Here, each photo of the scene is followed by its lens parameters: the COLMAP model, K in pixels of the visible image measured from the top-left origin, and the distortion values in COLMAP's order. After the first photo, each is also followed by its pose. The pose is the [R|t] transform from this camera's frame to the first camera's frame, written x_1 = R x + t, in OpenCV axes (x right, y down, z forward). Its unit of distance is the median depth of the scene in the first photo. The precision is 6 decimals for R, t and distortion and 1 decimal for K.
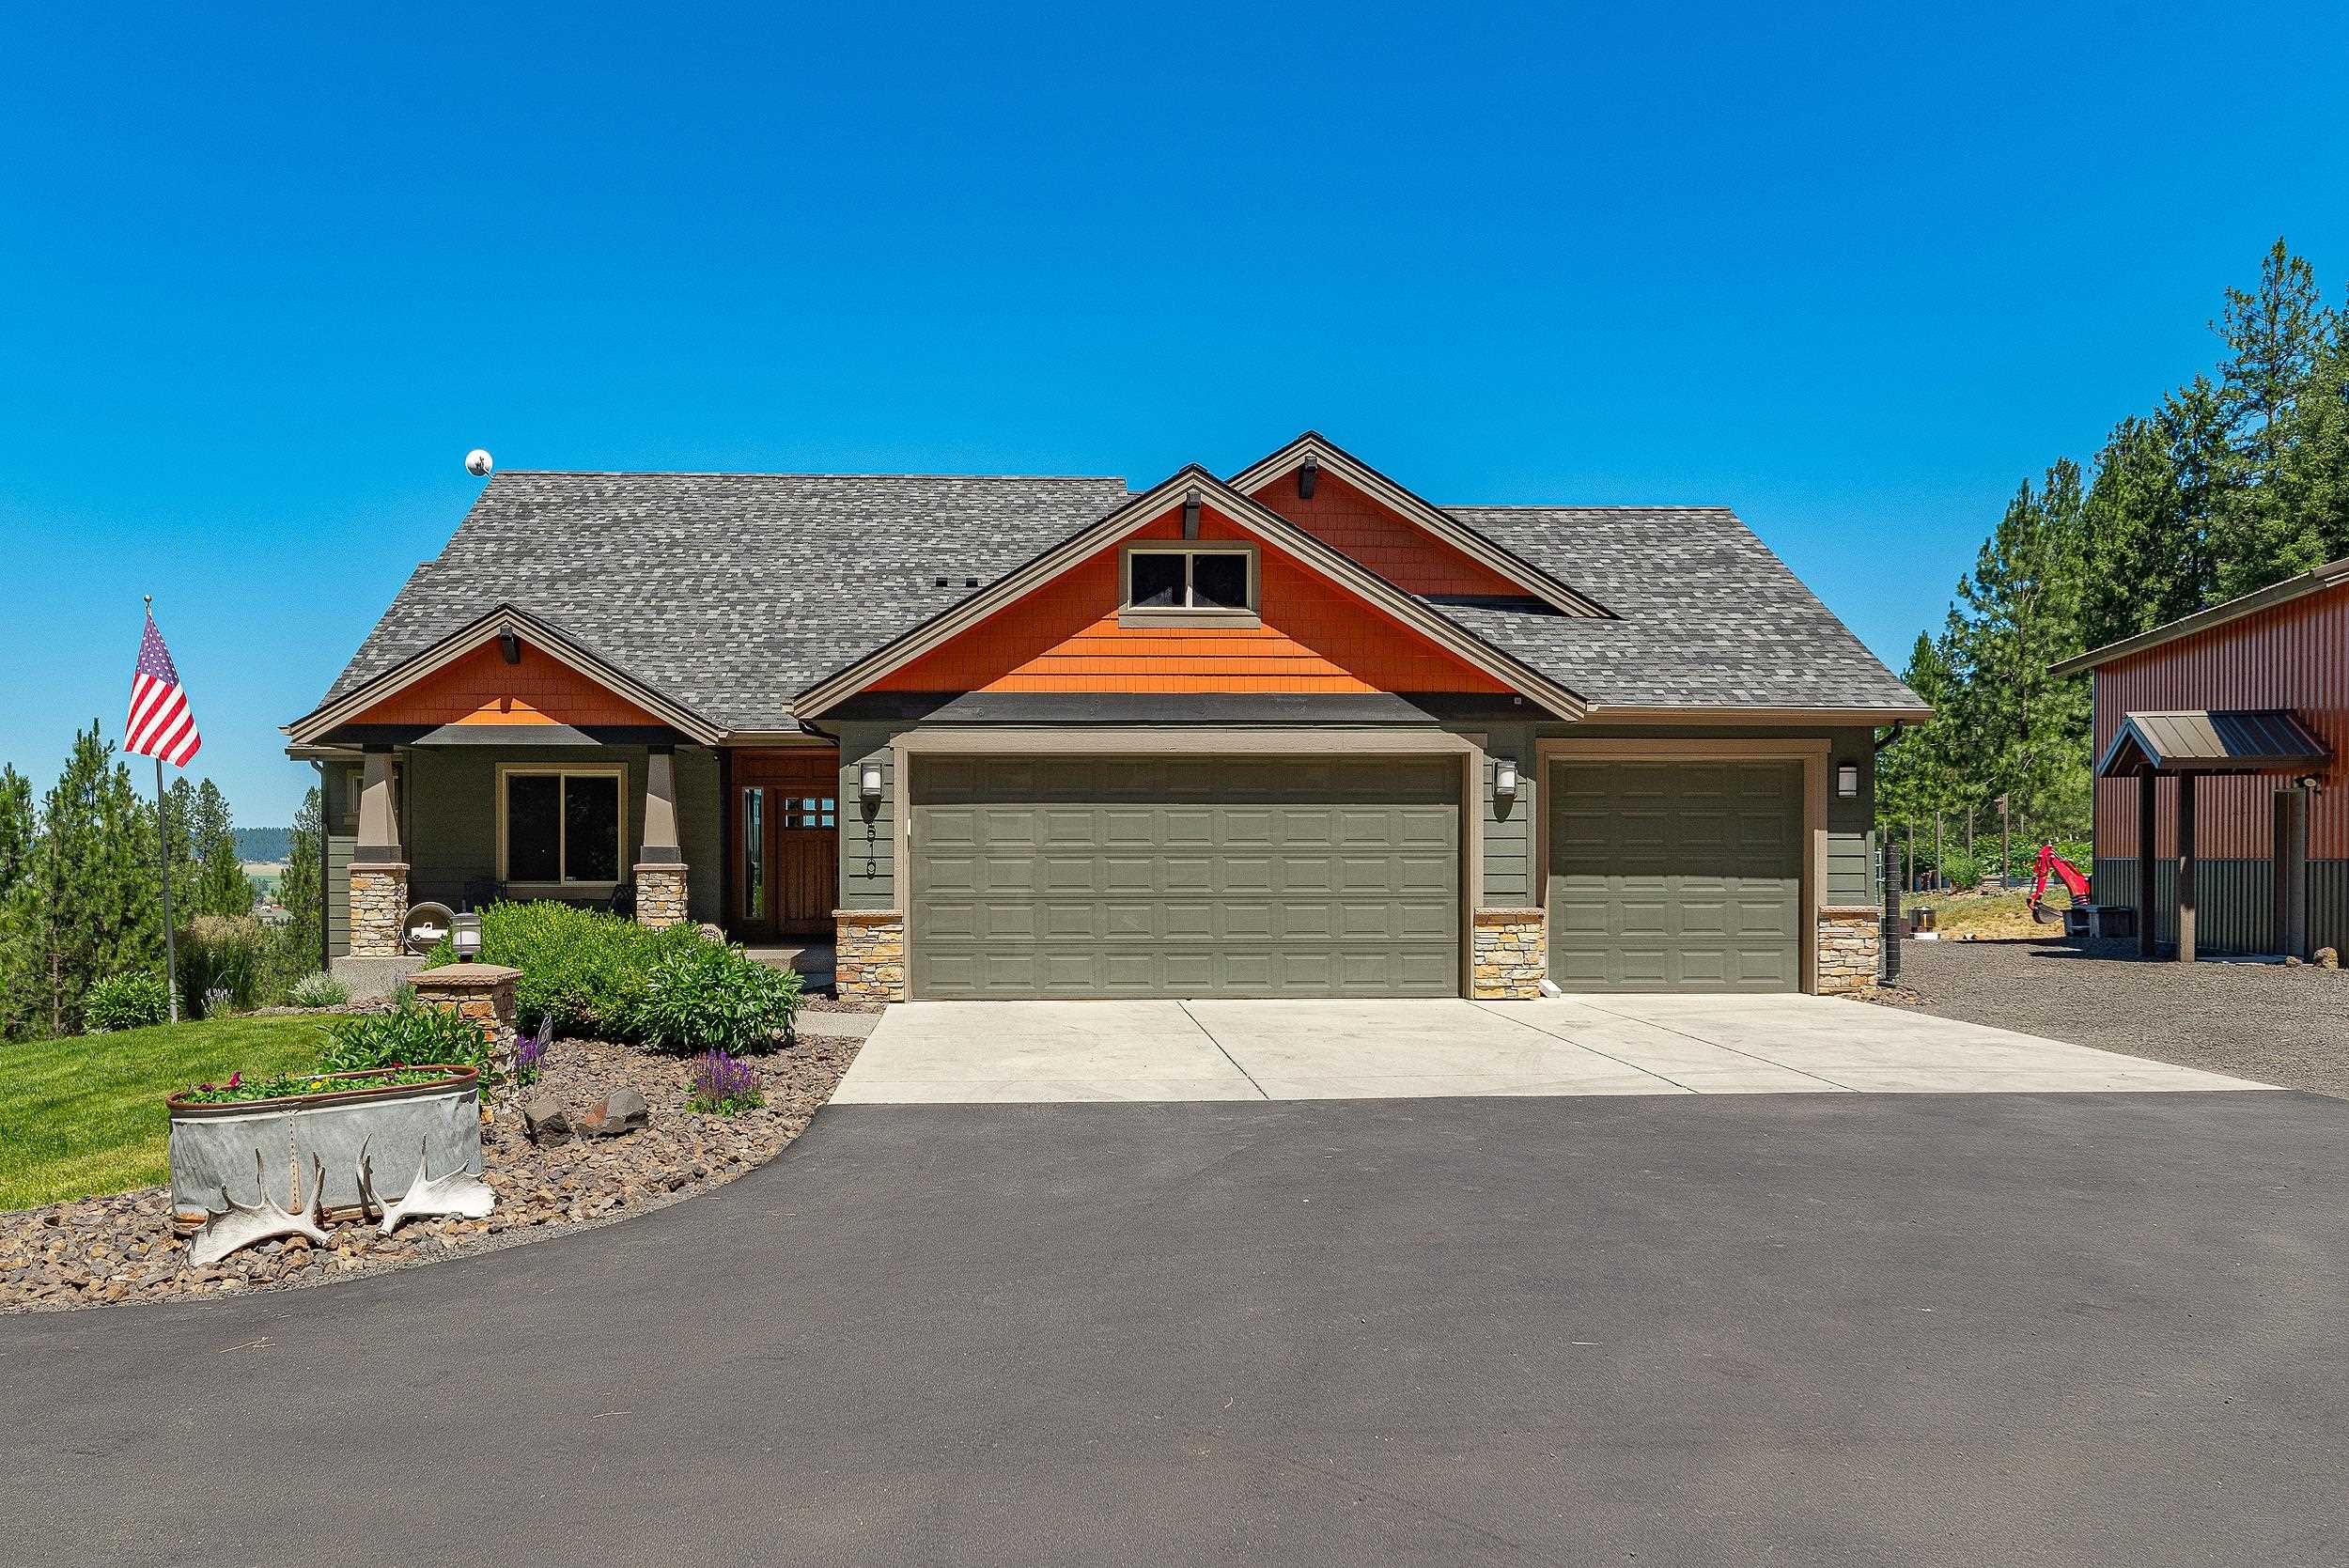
lens RADIAL K [[4146.1, 0, 1174.5], [0, 4146.1, 784.0], [0, 0, 1]] dist [0.005666, -0.001189]
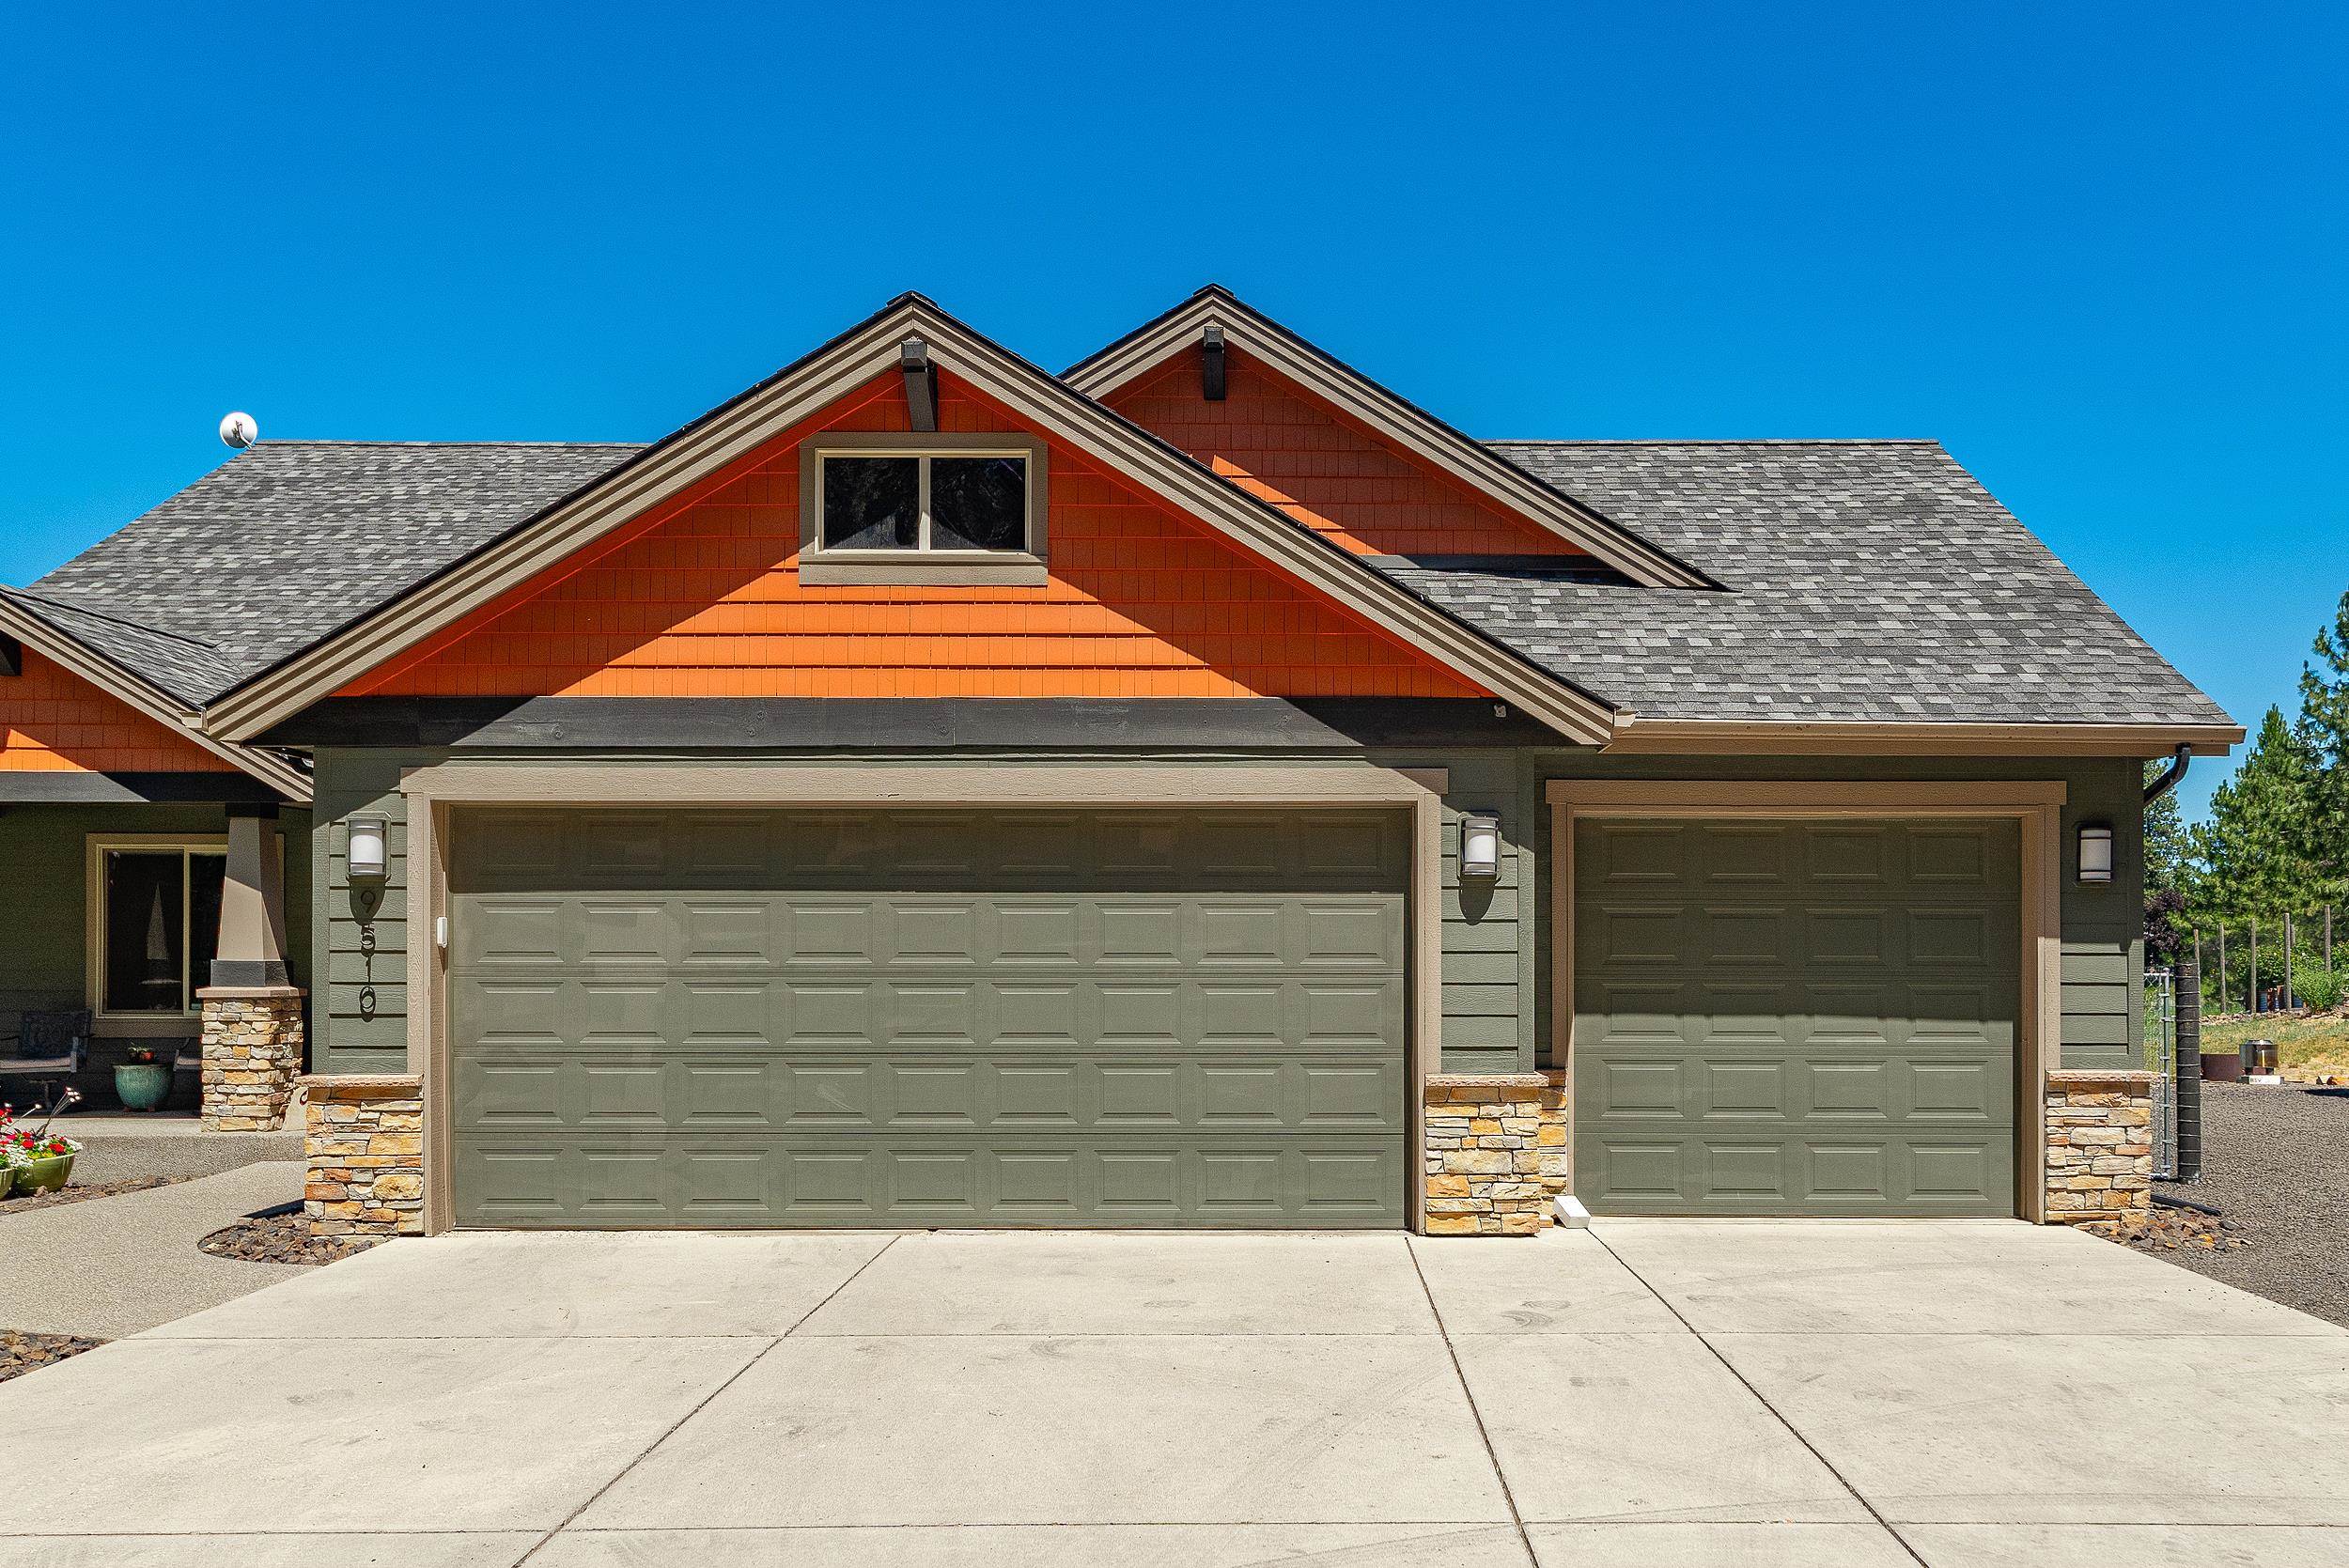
lens RADIAL K [[4146.1, 0, 1174.5], [0, 4146.1, 784.0], [0, 0, 1]] dist [0.005666, -0.001189]
pose [[0.996520, -0.001459, -0.083338, 0.084729], [-0.000597, 0.999696, -0.024641, 0.004010], [0.083349, 0.024605, 0.996217, 0.423671]]
